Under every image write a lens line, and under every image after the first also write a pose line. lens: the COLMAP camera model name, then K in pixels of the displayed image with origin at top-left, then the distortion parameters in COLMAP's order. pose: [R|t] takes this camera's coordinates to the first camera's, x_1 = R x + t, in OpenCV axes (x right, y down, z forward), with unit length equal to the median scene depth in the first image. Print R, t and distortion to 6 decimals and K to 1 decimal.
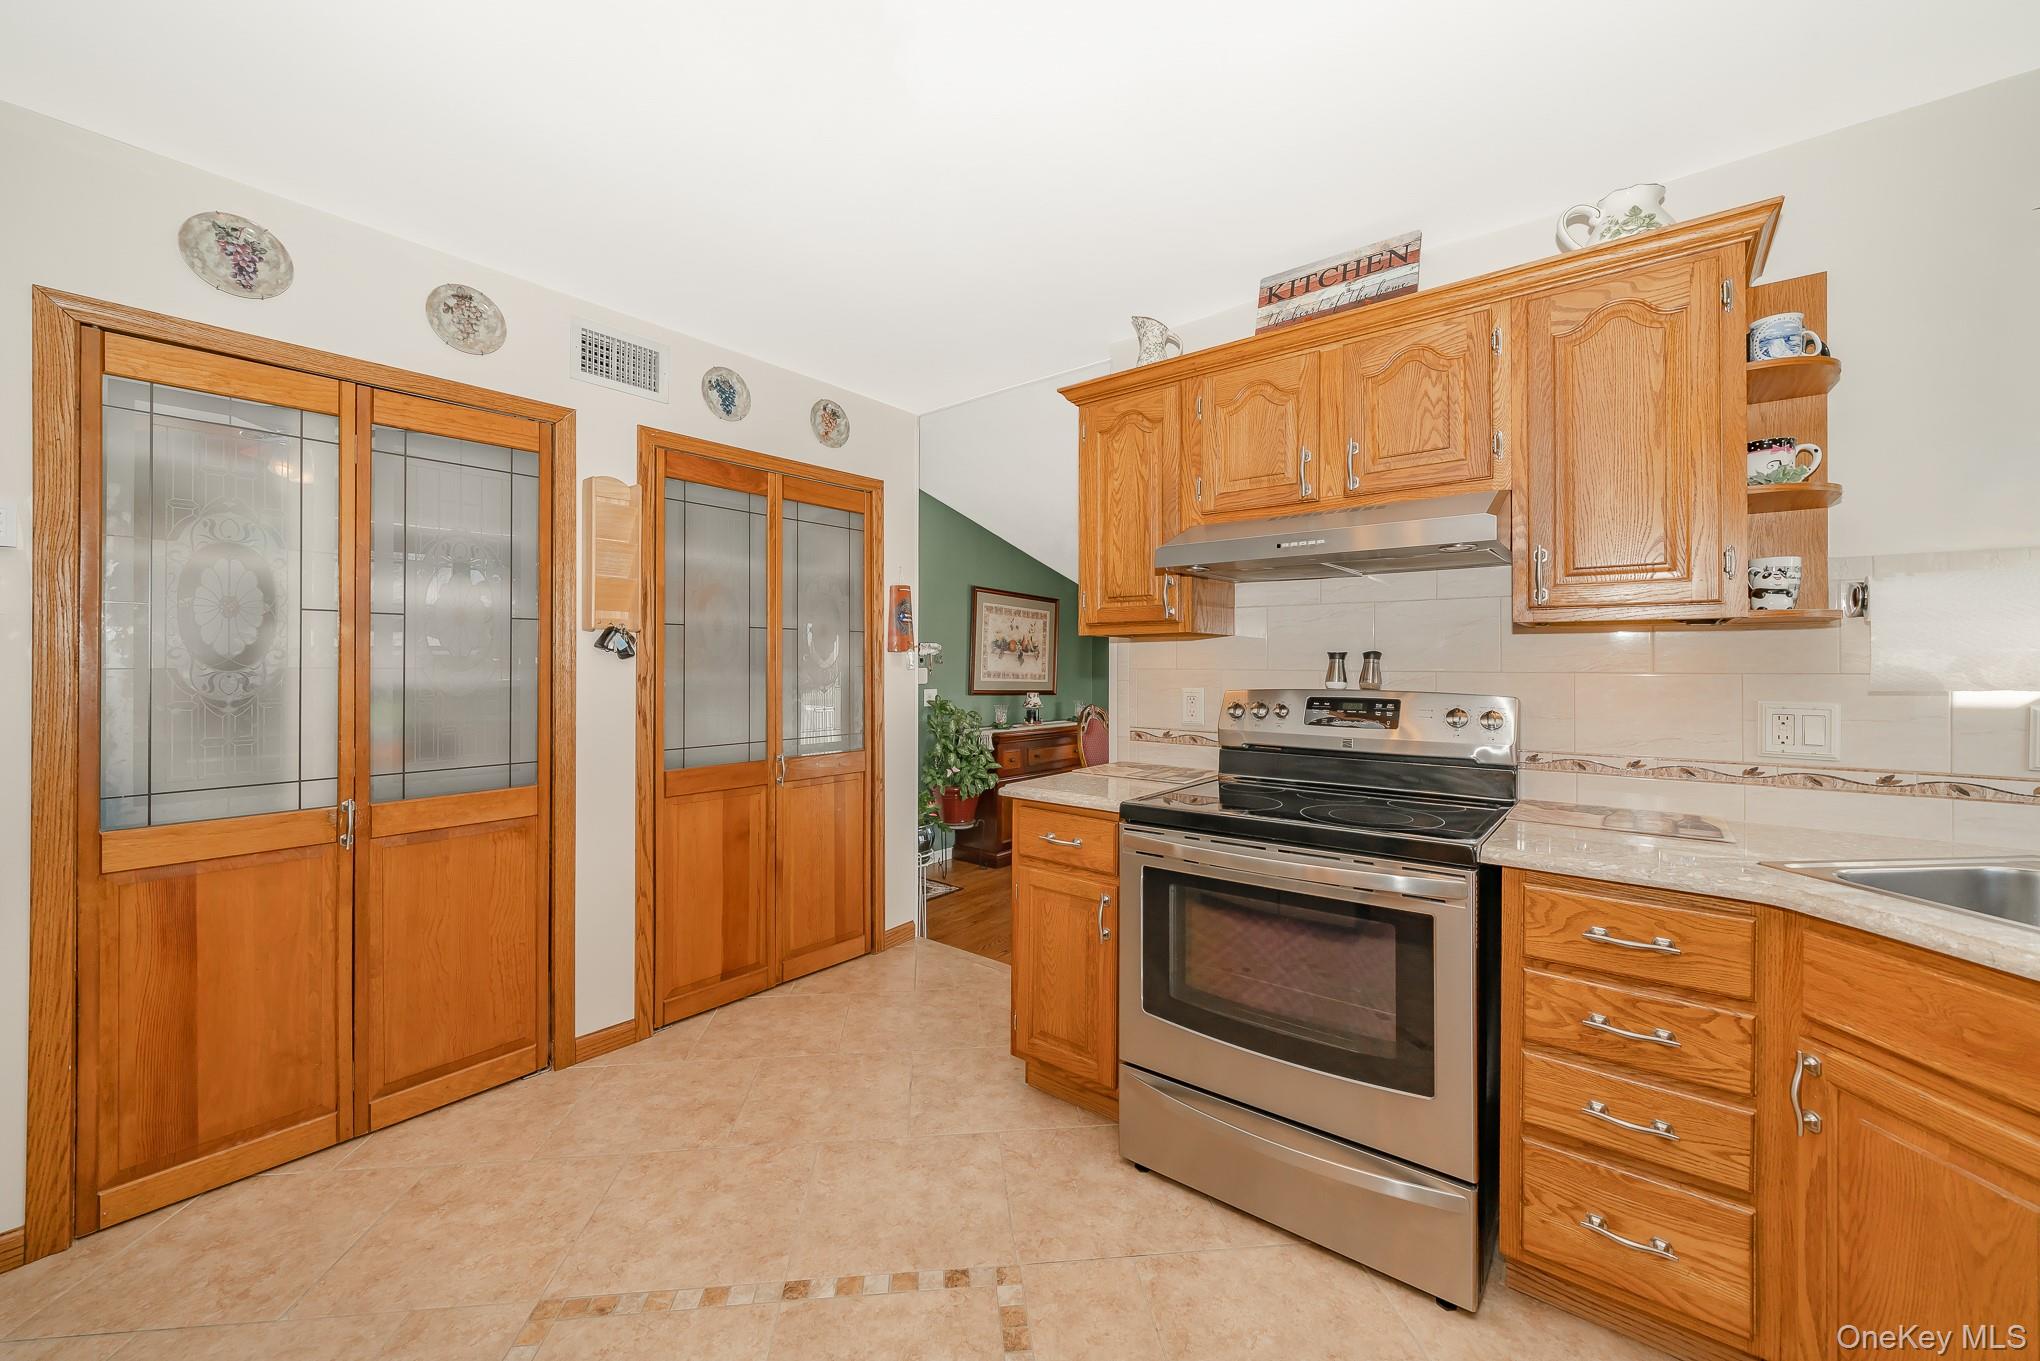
lens RADIAL K [[801.9, 0, 1009.6], [0, 801.9, 657.8], [0, 0, 1]] dist [0.000129, 0.000022]
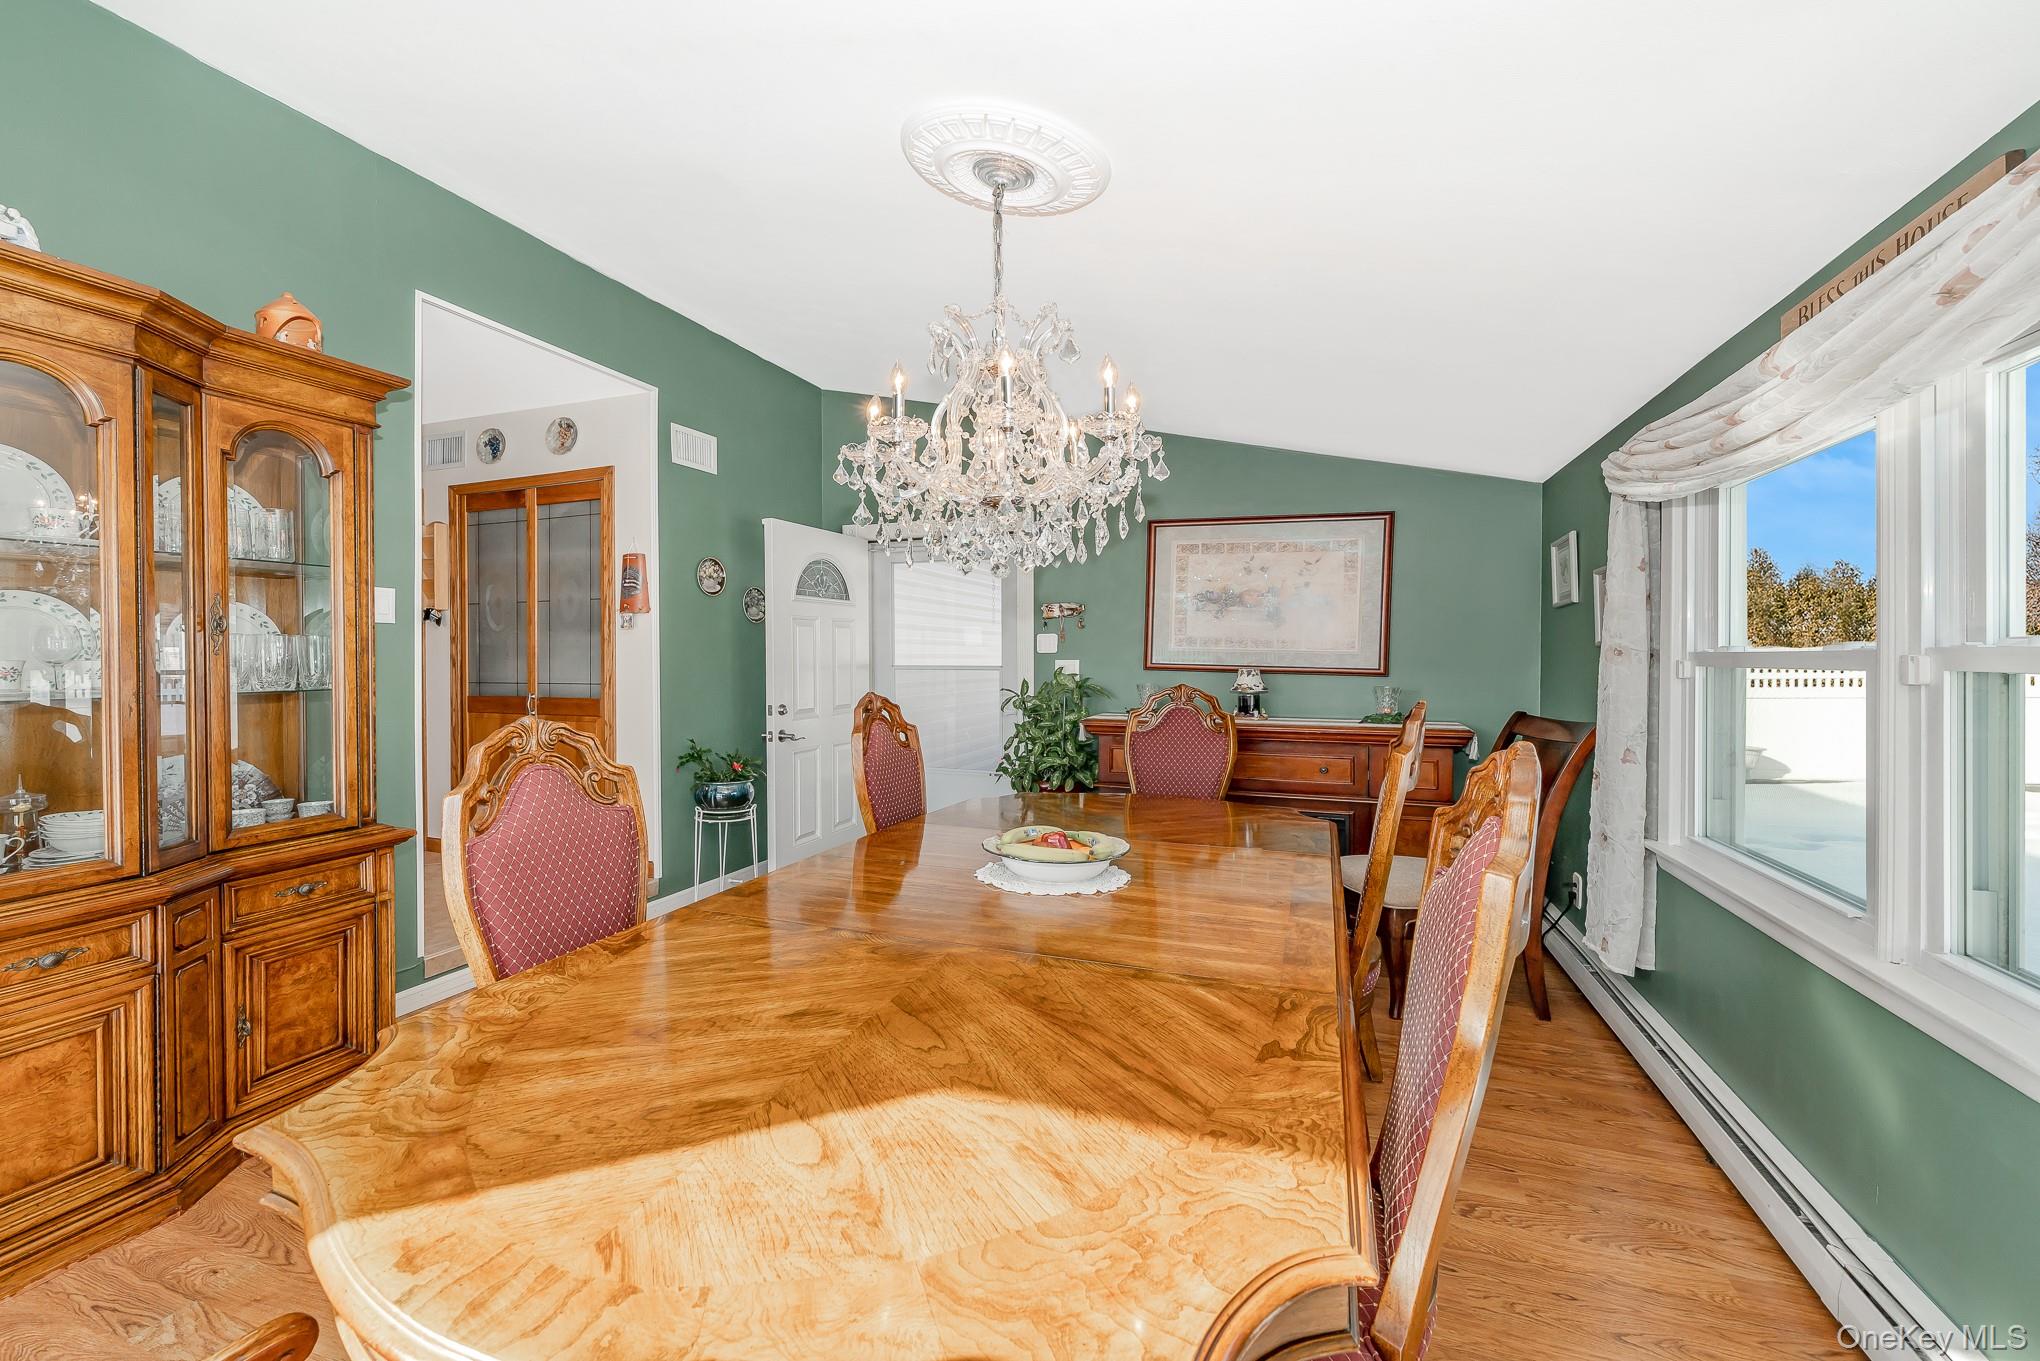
lens RADIAL K [[801.9, 0, 1009.6], [0, 801.9, 657.8], [0, 0, 1]] dist [0.000129, 0.000022]
pose [[0.309326, 0.003752, -0.950949, 0.670897], [0.010508, 0.999918, 0.007364, 0.031821], [0.950898, -0.012271, 0.309261, 0.709916]]
